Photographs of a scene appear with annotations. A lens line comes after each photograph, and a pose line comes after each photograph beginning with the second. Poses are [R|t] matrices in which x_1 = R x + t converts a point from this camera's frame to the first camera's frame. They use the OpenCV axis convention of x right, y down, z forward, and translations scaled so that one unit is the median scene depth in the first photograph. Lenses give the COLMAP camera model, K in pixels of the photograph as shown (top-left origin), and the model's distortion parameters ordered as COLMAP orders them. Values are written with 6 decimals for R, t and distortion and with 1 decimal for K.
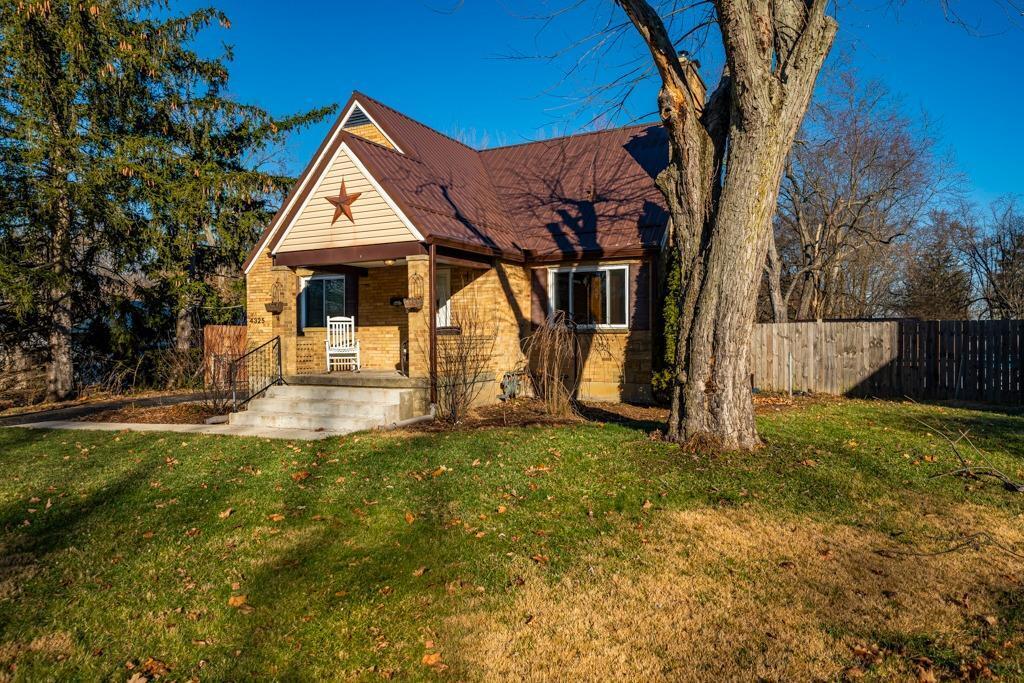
lens RADIAL K [[684.9, 0, 509.9], [0, 684.9, 341.2], [0, 0, 1]] dist [0.010620, 0.001452]
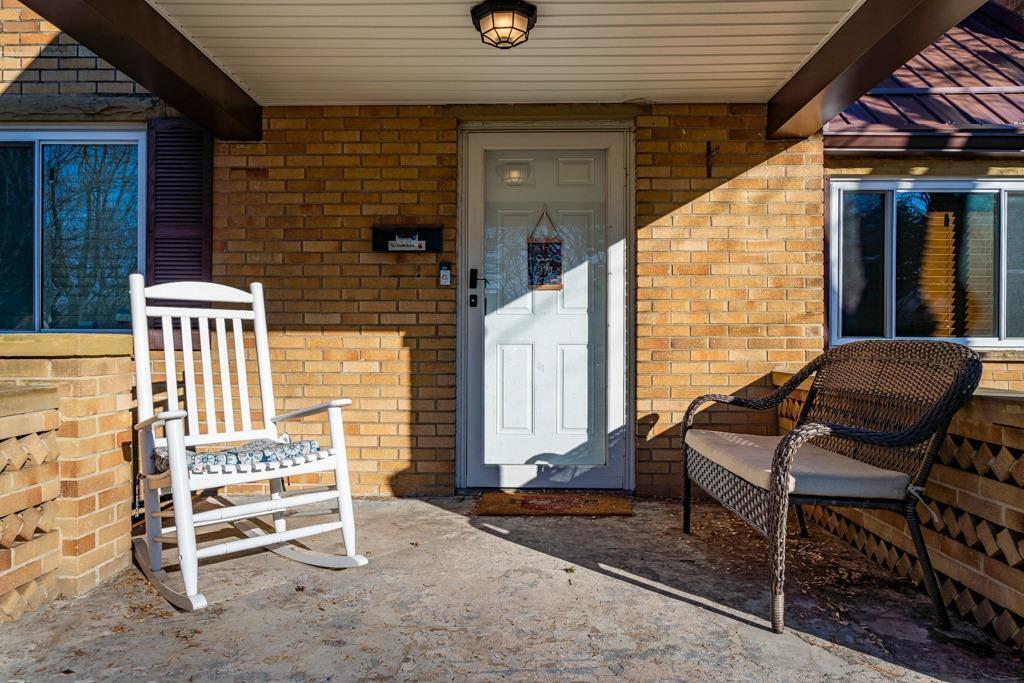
lens RADIAL K [[684.9, 0, 515.2], [0, 684.9, 345.8], [0, 0, 1]] dist [0.010620, 0.001452]
pose [[0.892671, 0.010402, 0.450588, -0.251936], [-0.008898, 0.999946, -0.005456, -0.016014], [-0.450620, 0.000861, 0.892715, 0.764423]]
